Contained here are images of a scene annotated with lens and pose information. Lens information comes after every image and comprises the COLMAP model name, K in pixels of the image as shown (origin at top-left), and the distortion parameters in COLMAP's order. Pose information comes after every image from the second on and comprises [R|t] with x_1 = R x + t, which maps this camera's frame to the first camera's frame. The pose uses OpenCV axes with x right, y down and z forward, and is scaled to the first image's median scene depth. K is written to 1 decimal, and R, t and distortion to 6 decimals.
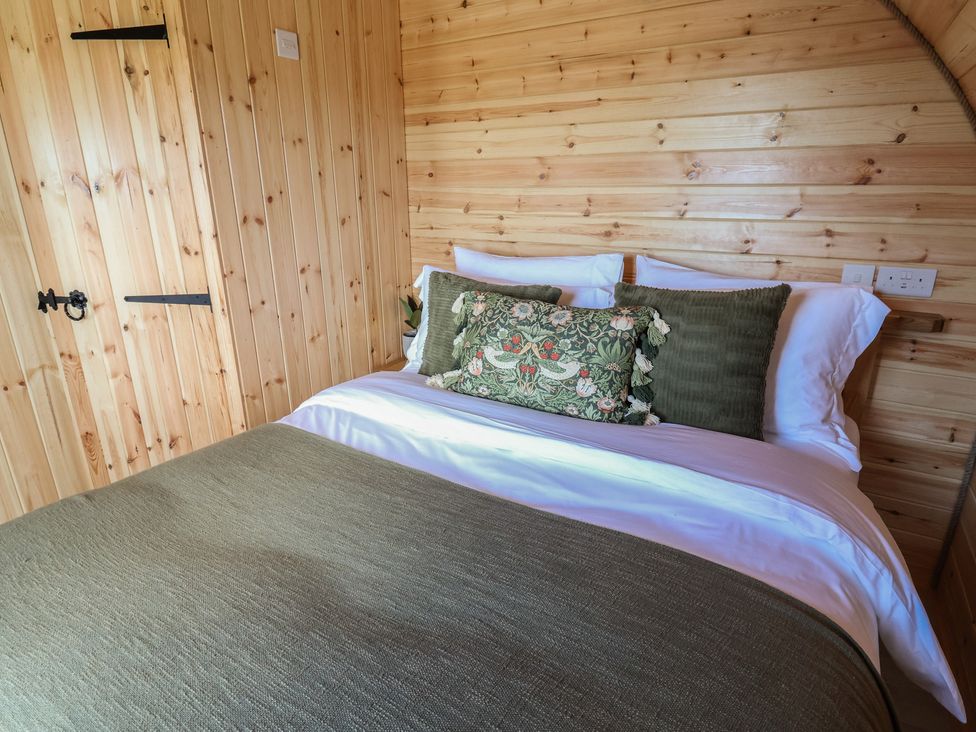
lens RADIAL K [[540.6, 0, 488.0], [0, 540.6, 366.0], [0, 0, 1]] dist [0.000594, -0.010887]
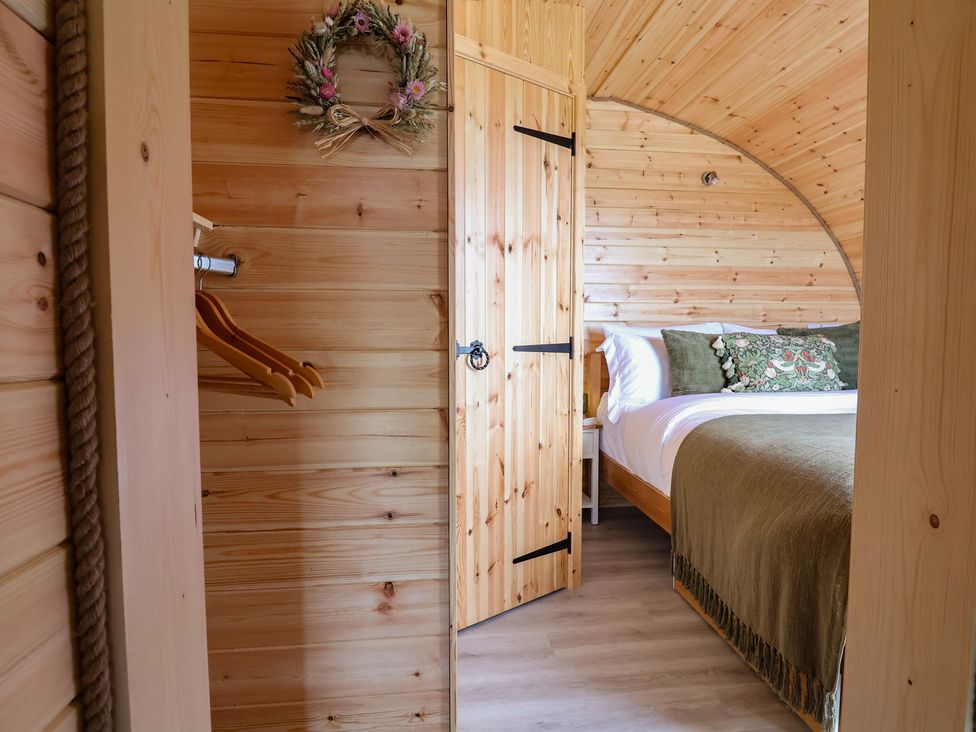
lens RADIAL K [[512.8, 0, 487.3], [0, 512.8, 363.4], [0, 0, 1]] dist [0.001719, -0.013704]
pose [[0.793659, -0.030654, 0.607590, -1.343535], [0.187029, 0.962656, -0.195737, 0.095453], [-0.578900, 0.268985, 0.769754, 0.251143]]
